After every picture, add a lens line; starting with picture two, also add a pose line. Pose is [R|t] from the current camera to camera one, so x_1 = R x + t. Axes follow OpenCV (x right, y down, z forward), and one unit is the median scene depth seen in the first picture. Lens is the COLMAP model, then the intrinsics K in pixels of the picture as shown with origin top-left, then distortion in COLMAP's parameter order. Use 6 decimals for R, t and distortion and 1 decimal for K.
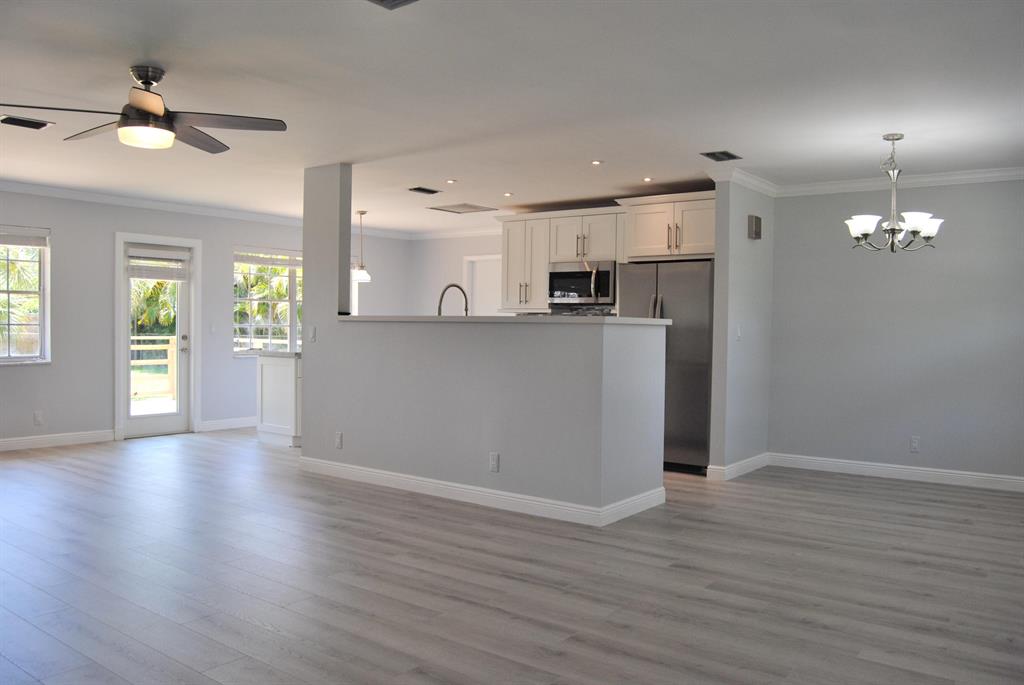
lens RADIAL K [[800.0, 0, 516.7], [0, 800.0, 338.2], [0, 0, 1]] dist [-0.094407, 0.034126]
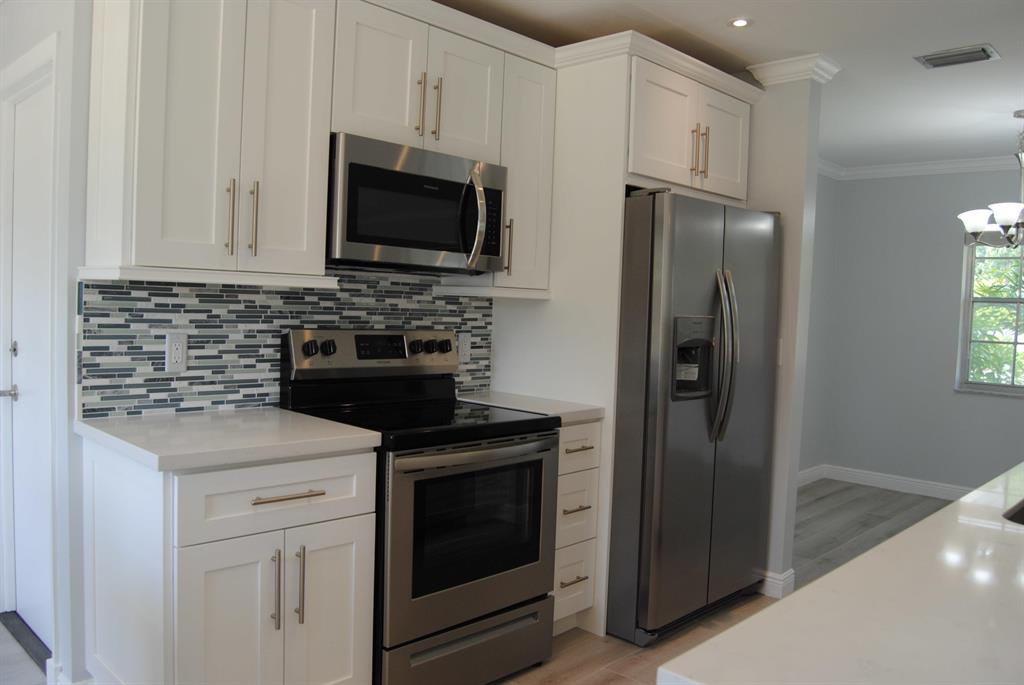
lens RADIAL K [[800.0, 0, 518.8], [0, 800.0, 341.0], [0, 0, 1]] dist [-0.094407, 0.034126]
pose [[0.124539, -0.055447, 0.990664, -0.317056], [-0.017406, 0.998162, 0.058054, -0.036983], [-0.992062, -0.024474, 0.123345, 1.059567]]
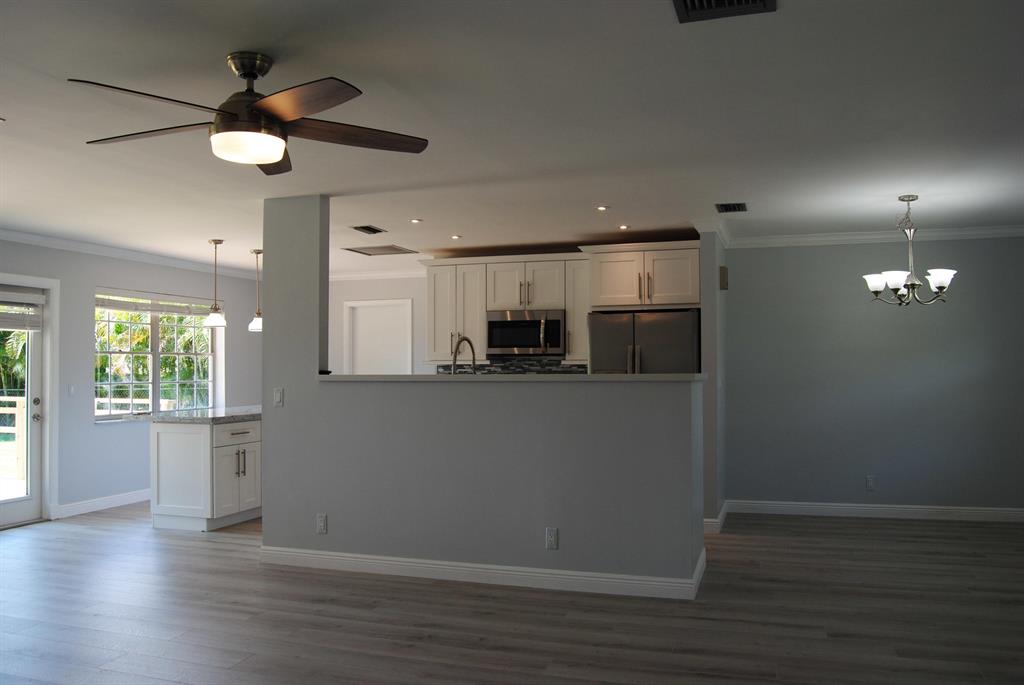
lens RADIAL K [[800.0, 0, 518.3], [0, 800.0, 344.2], [0, 0, 1]] dist [-0.094407, 0.034126]
pose [[0.946465, -0.008522, 0.322694, -0.270498], [0.022765, 0.998925, -0.040388, -0.020214], [-0.322003, 0.045572, 0.945641, 0.126412]]
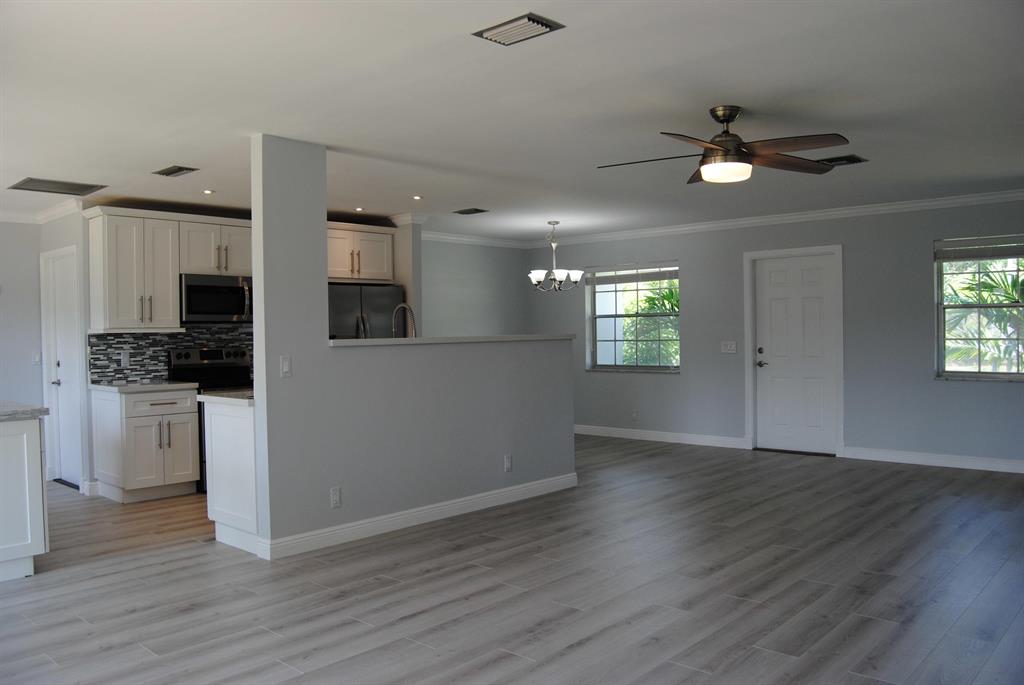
lens RADIAL K [[800.0, 0, 516.4], [0, 800.0, 340.0], [0, 0, 1]] dist [-0.094407, 0.034126]
pose [[0.098713, -0.025479, 0.994790, -0.902510], [0.034863, 0.999147, 0.022131, -0.035914], [-0.994505, 0.032497, 0.099517, 0.675999]]
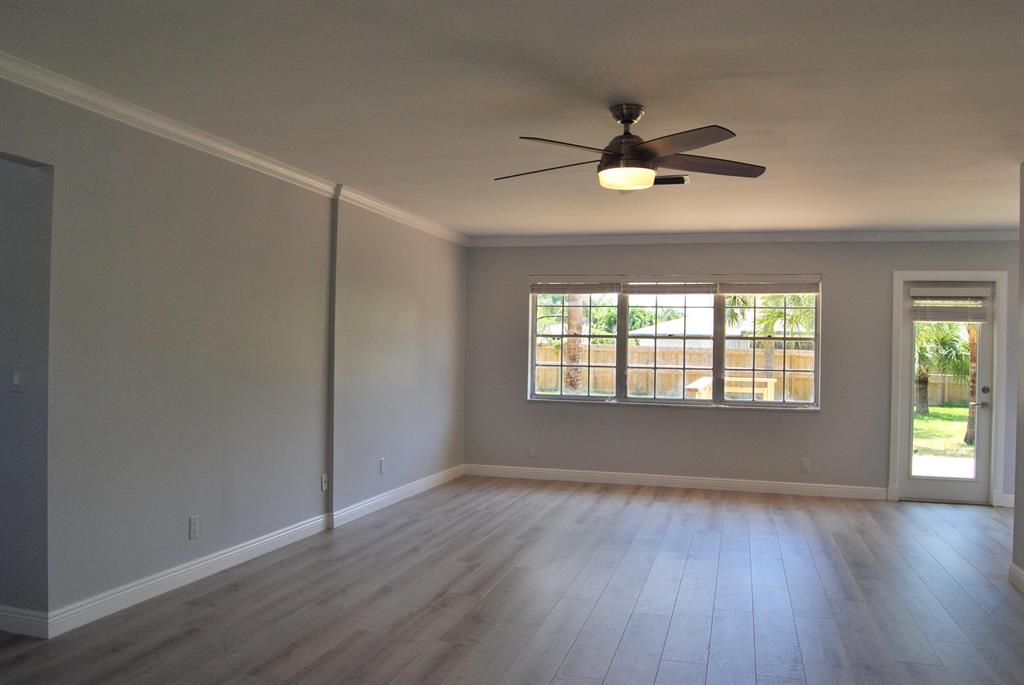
lens RADIAL K [[800.0, 0, 514.2], [0, 800.0, 347.2], [0, 0, 1]] dist [-0.094407, 0.034126]
pose [[0.355360, -0.007538, -0.934699, 0.211828], [-0.033084, 0.999239, -0.020637, -0.016140], [0.934144, 0.038258, 0.354840, 0.308701]]
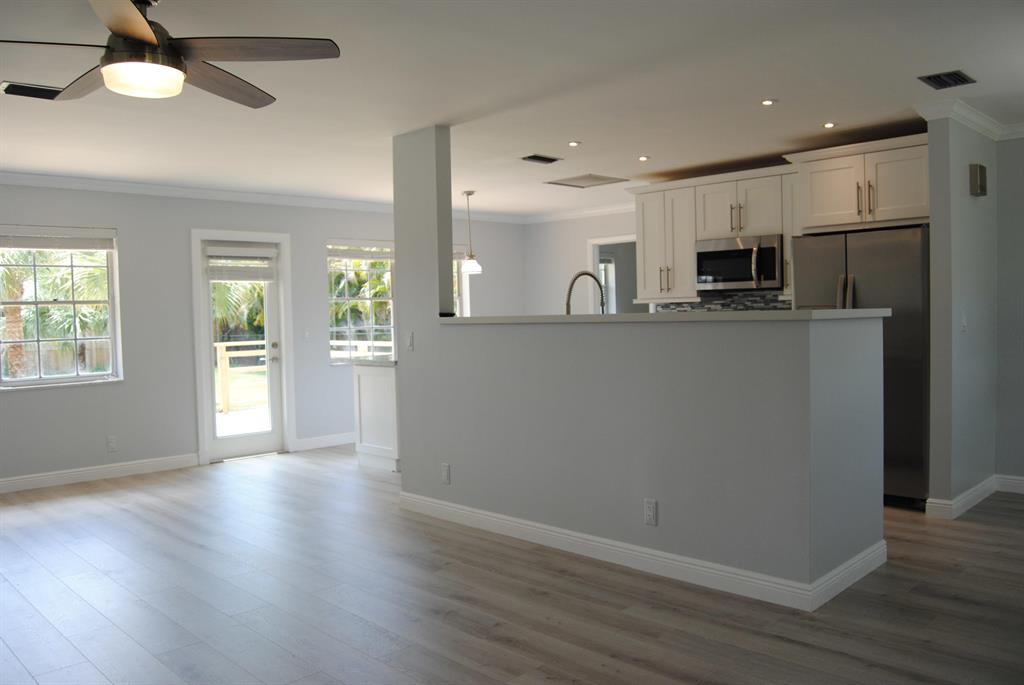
lens RADIAL K [[800.0, 0, 518.3], [0, 800.0, 336.1], [0, 0, 1]] dist [-0.094407, 0.034126]
pose [[0.989017, -0.032116, -0.144272, -0.029602], [0.033985, 0.999367, 0.010509, -0.014250], [0.143843, -0.015297, 0.989482, 0.203147]]
